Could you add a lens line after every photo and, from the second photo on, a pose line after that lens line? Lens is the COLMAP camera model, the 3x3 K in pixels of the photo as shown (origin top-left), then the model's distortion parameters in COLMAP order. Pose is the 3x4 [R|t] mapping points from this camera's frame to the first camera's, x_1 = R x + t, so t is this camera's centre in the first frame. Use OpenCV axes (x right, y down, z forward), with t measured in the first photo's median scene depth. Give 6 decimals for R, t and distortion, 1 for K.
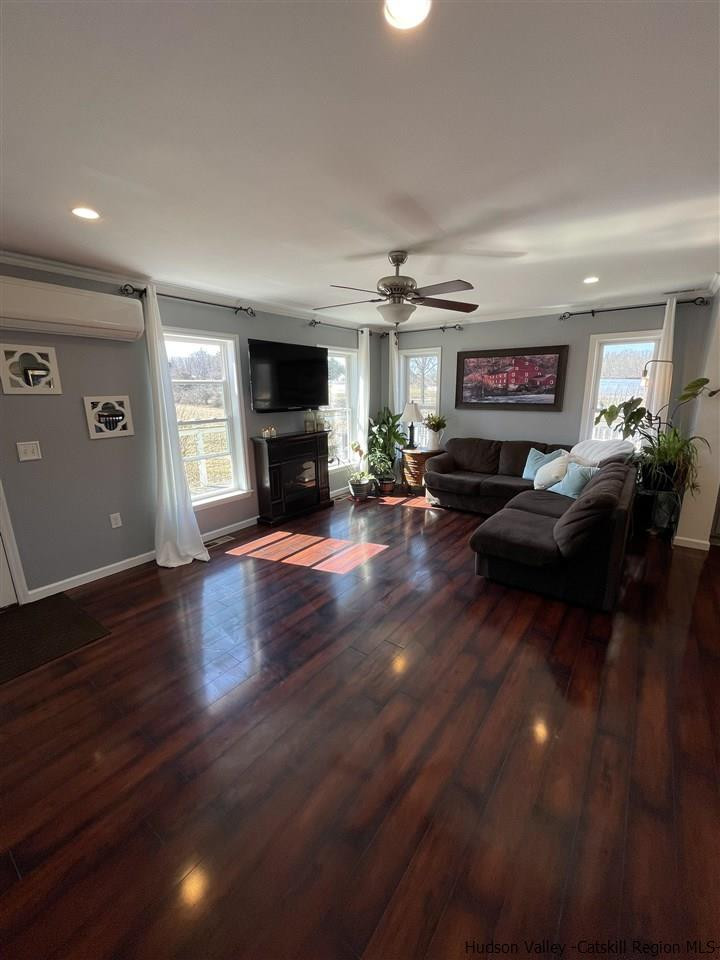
lens RADIAL K [[391.0, 0, 360.7], [0, 391.0, 479.4], [0, 0, 1]] dist [-0.003583, -0.000391]
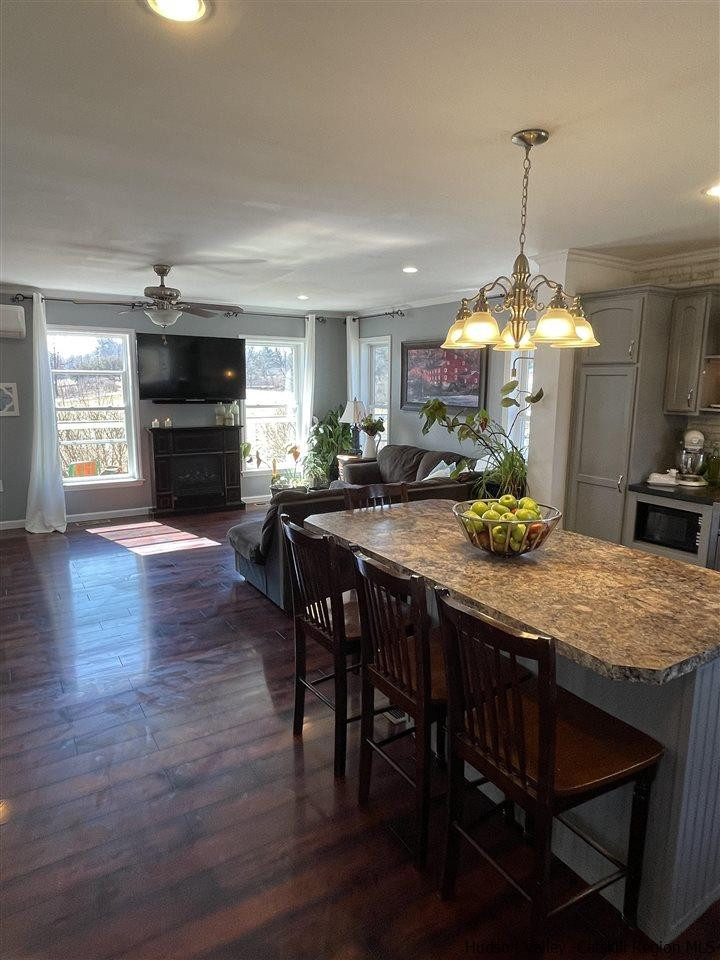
lens RADIAL K [[590.3, 0, 359.8], [0, 590.3, 480.0], [0, 0, 1]] dist [-0.008119, -0.001613]
pose [[0.931559, 0.085233, -0.353460, 0.698557], [-0.106524, 0.993457, -0.041188, 0.029100], [0.347637, 0.076021, 0.934542, -0.197355]]
